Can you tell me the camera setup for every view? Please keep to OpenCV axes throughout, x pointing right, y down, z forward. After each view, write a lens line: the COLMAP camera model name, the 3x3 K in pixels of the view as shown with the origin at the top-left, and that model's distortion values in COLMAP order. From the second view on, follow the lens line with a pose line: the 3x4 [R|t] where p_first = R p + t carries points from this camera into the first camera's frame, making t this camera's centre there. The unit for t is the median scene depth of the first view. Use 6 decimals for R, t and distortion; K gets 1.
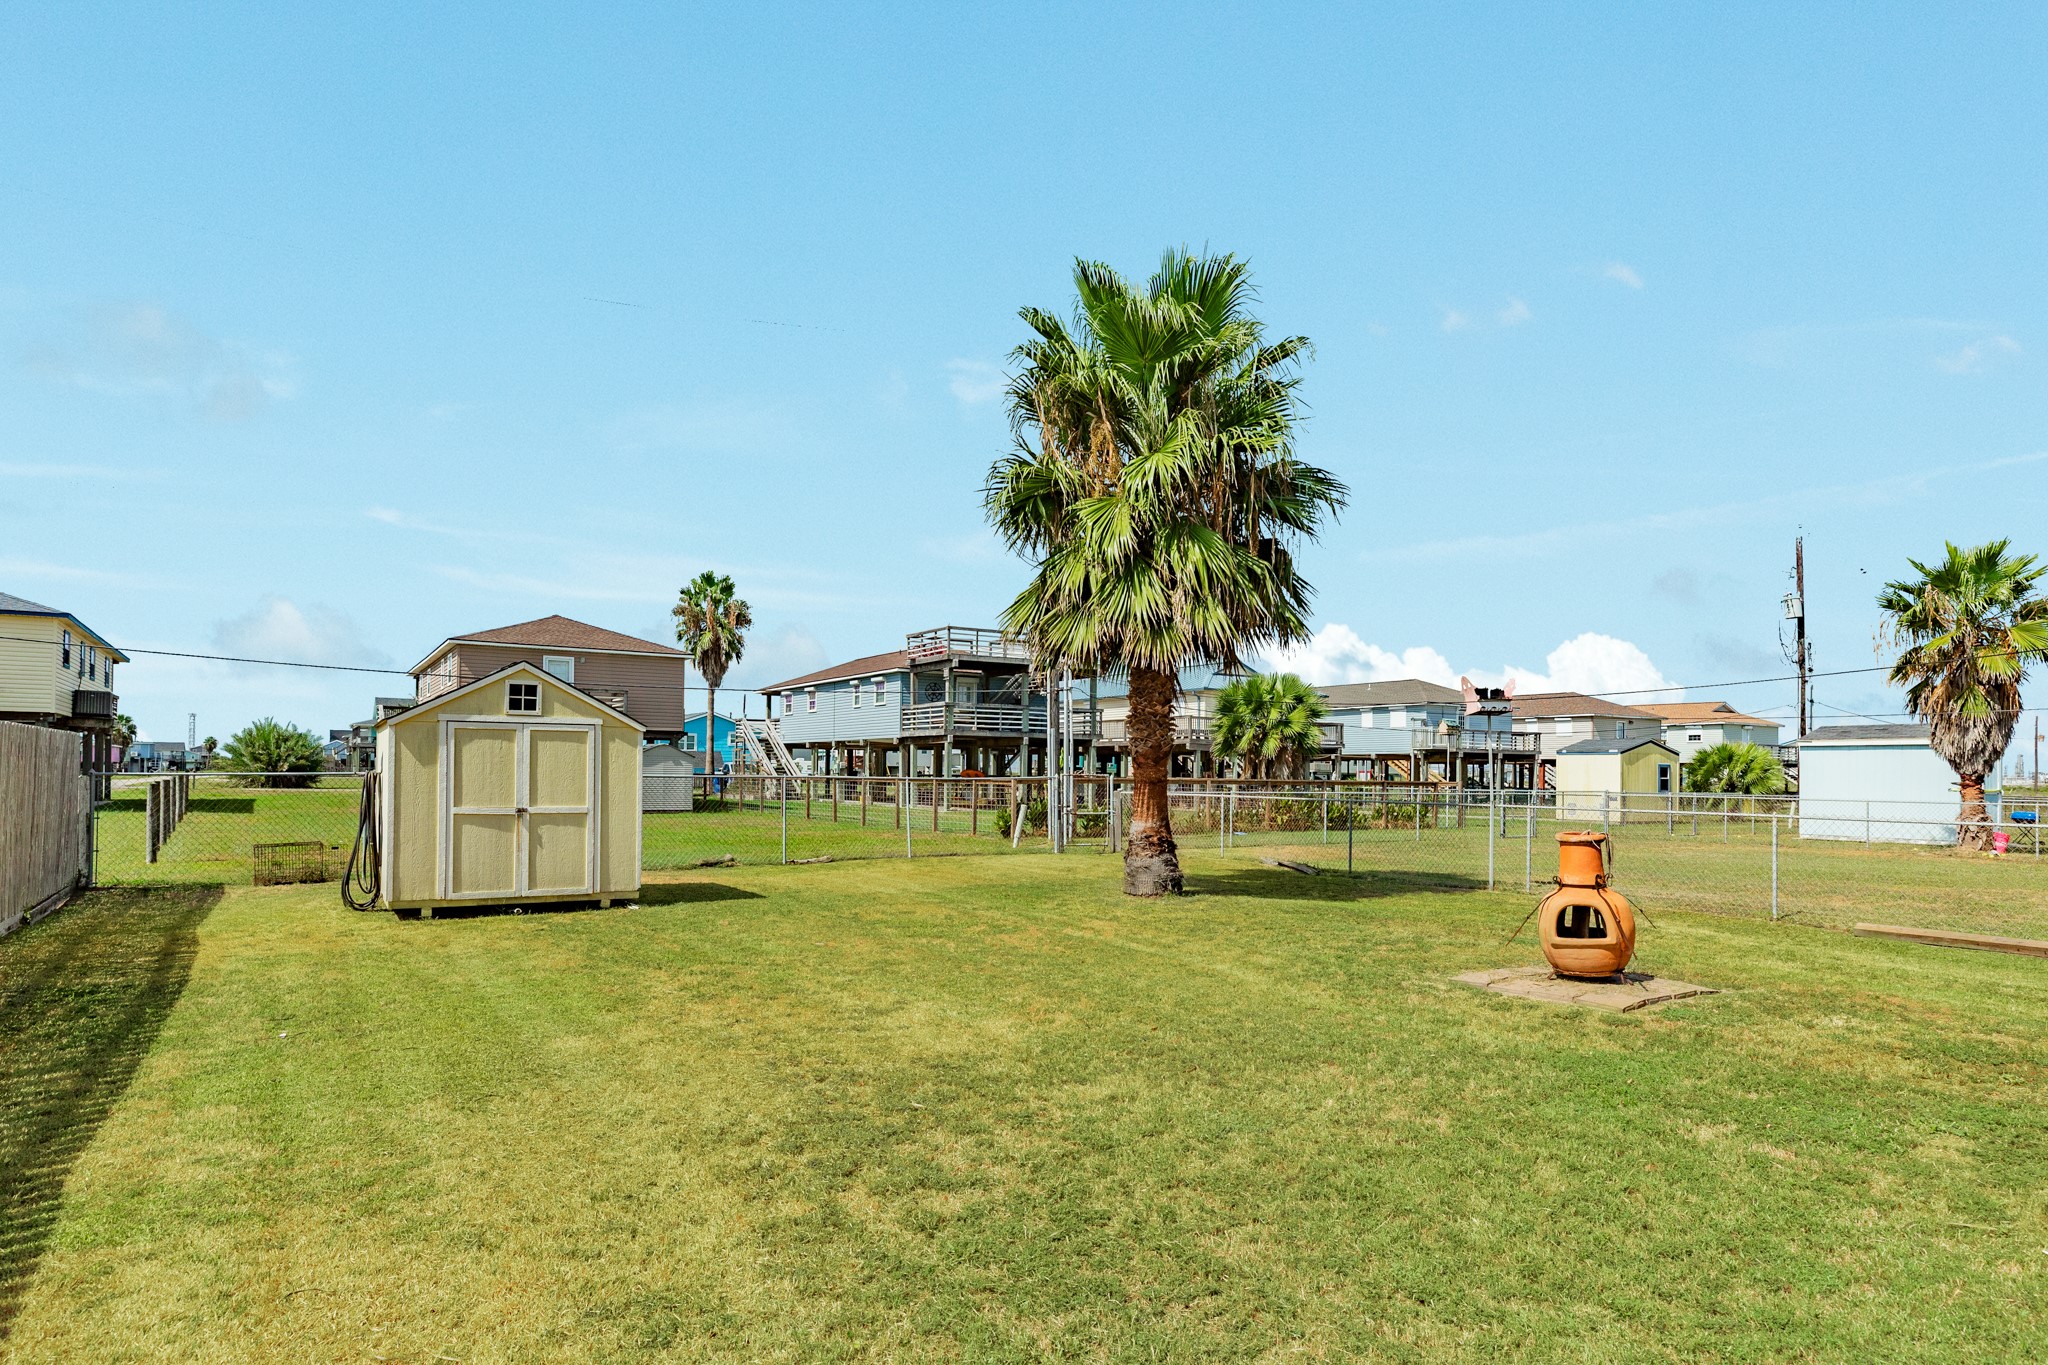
lens RADIAL K [[1191.5, 0, 1035.2], [0, 1191.5, 770.0], [0, 0, 1]] dist [0.003857, 0.000034]
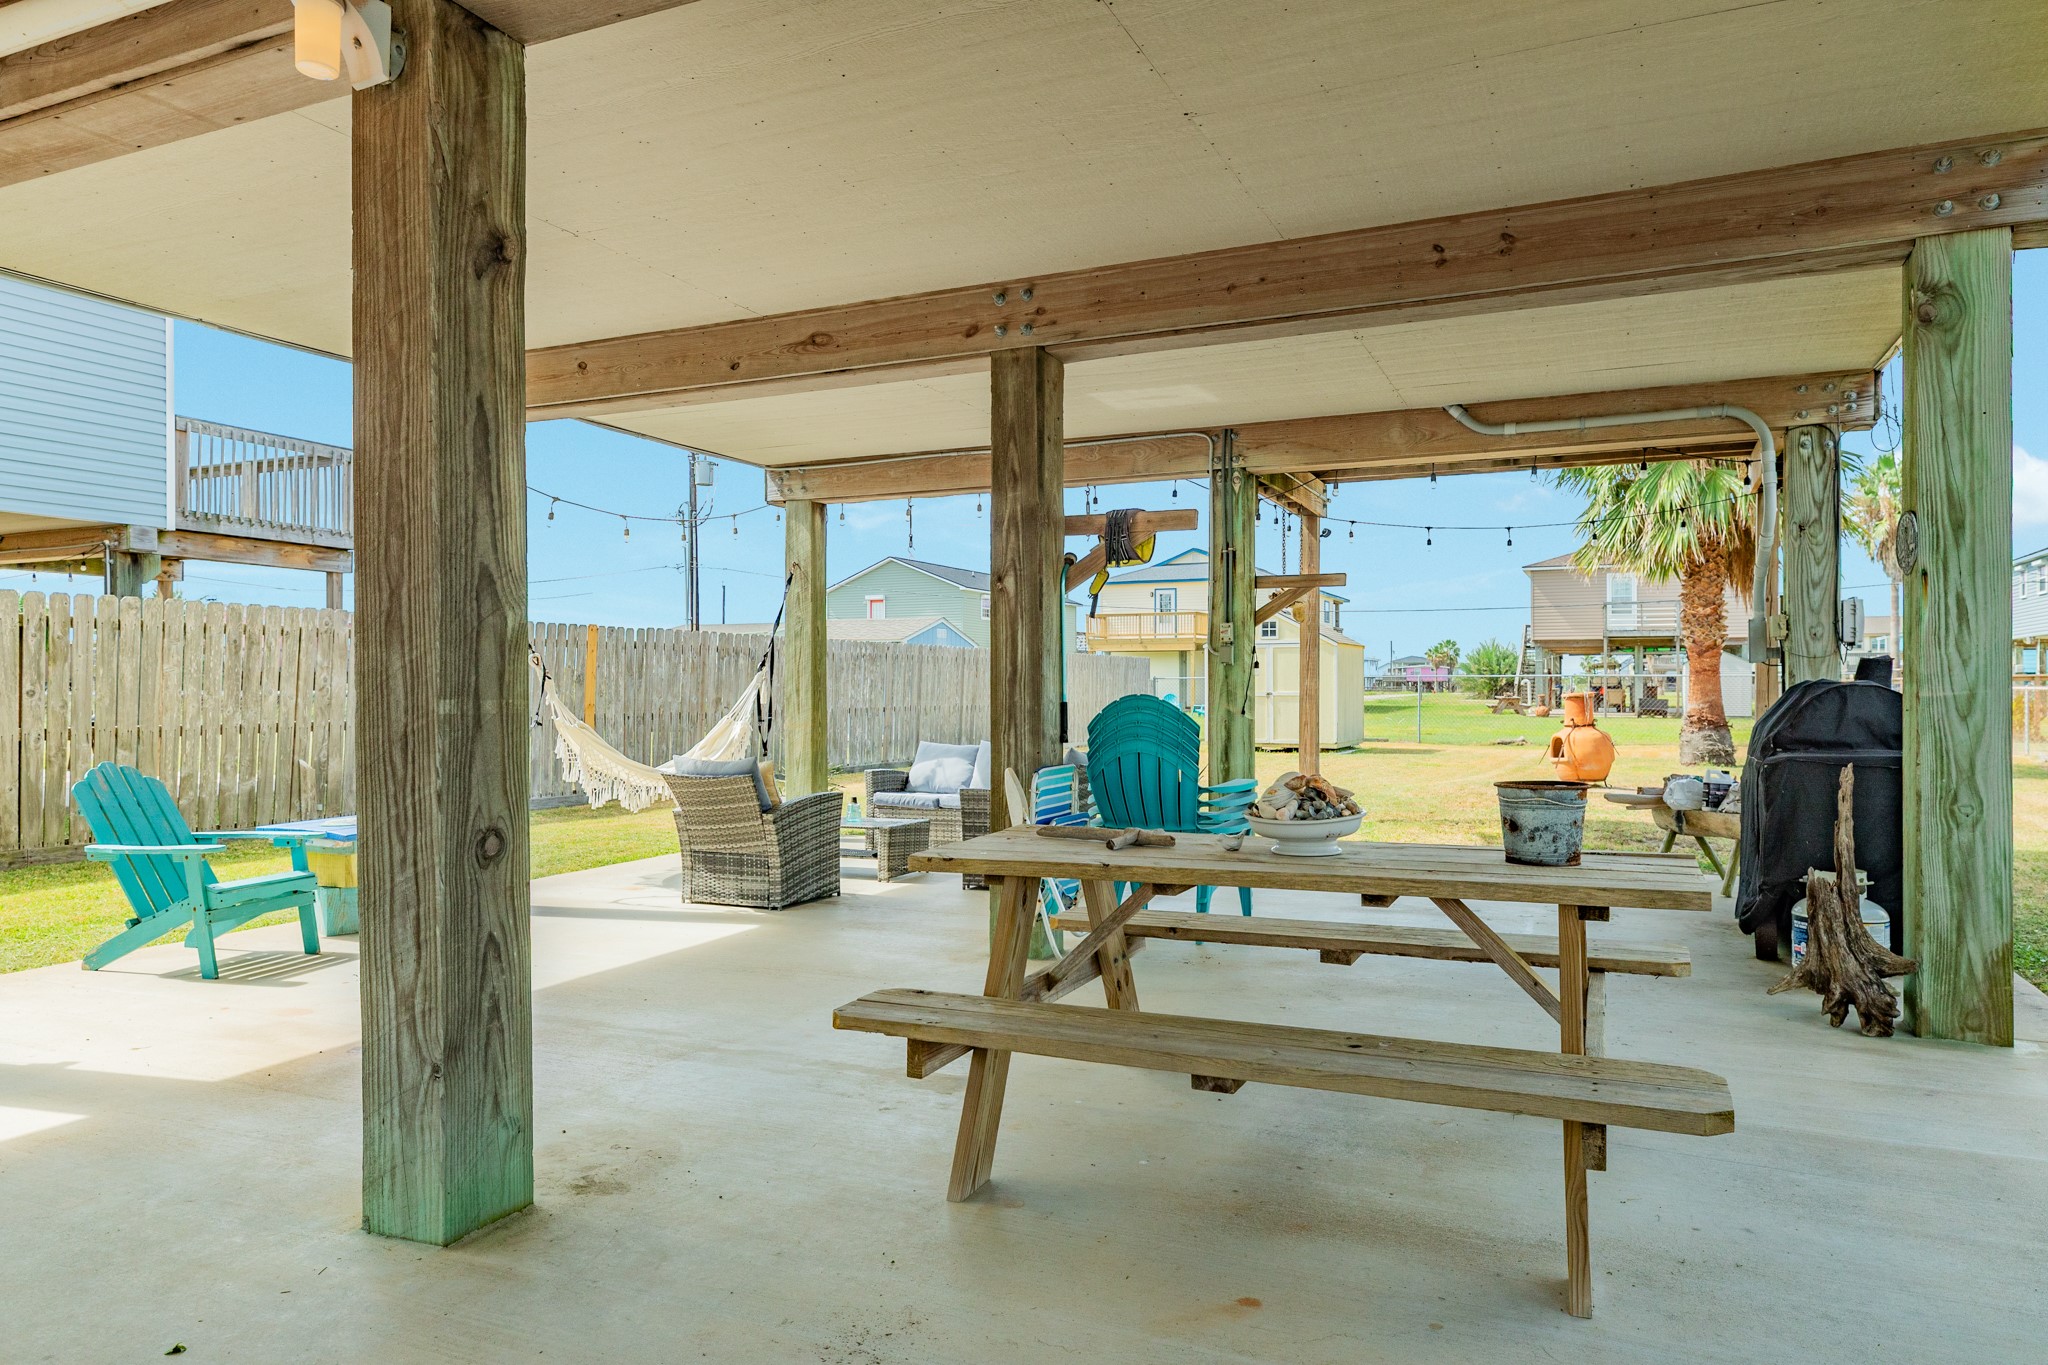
lens RADIAL K [[1334.0, 0, 1029.4], [0, 1334.0, 694.7], [0, 0, 1]] dist [0.022447, 0.001038]
pose [[0.539681, -0.004833, -0.841856, 1.001715], [0.009057, 0.999959, 0.000065, 0.030972], [0.841821, -0.007660, 0.539703, -0.344363]]
